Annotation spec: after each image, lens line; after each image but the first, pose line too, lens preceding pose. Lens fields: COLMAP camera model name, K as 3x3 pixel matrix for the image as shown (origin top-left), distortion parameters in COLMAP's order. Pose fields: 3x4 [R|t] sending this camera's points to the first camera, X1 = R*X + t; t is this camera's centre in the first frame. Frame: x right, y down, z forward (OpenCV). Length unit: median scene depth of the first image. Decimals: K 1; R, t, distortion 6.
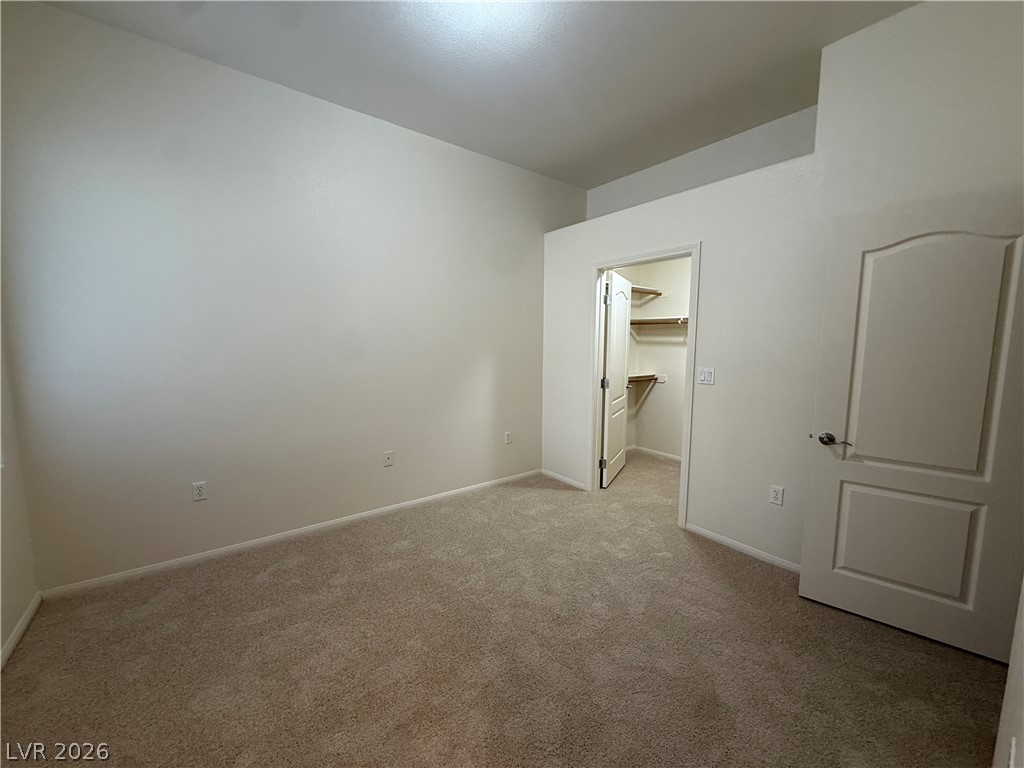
lens RADIAL K [[406.1, 0, 515.1], [0, 406.1, 382.3], [0, 0, 1]] dist [0.002191, 0.000554]
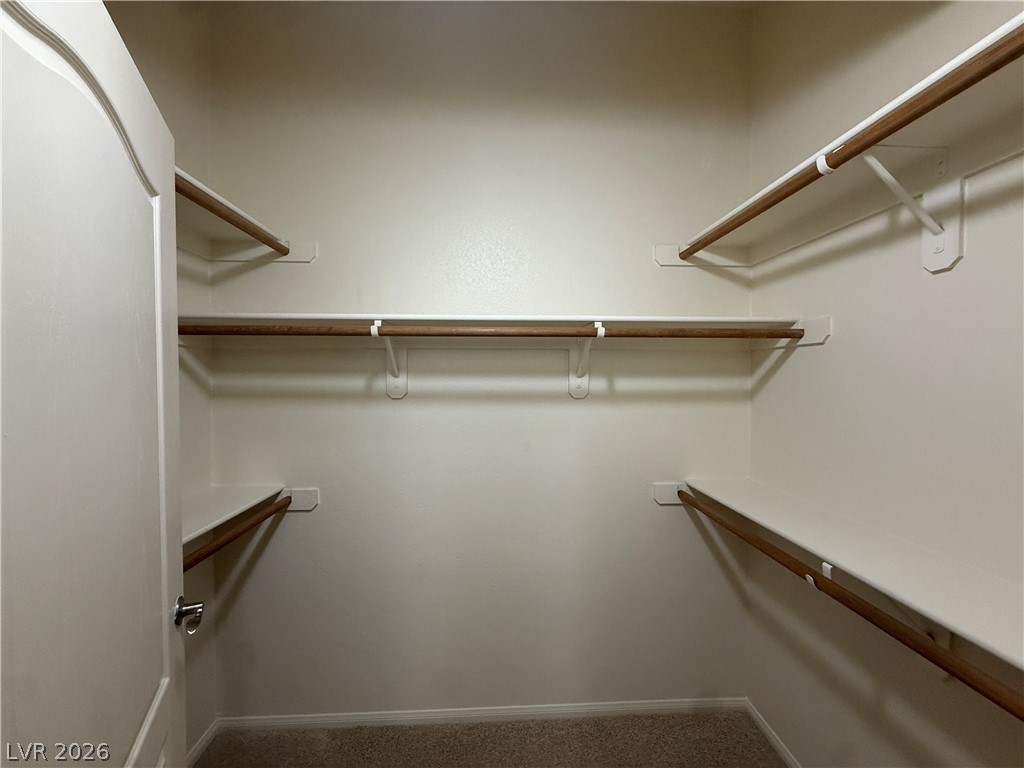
lens RADIAL K [[406.1, 0, 515.3], [0, 406.1, 380.9], [0, 0, 1]] dist [0.002191, 0.000554]
pose [[0.569524, -0.019473, 0.821744, 0.183630], [0.089129, 0.995288, -0.038187, -0.077526], [-0.817128, 0.094990, 0.568575, 0.650513]]
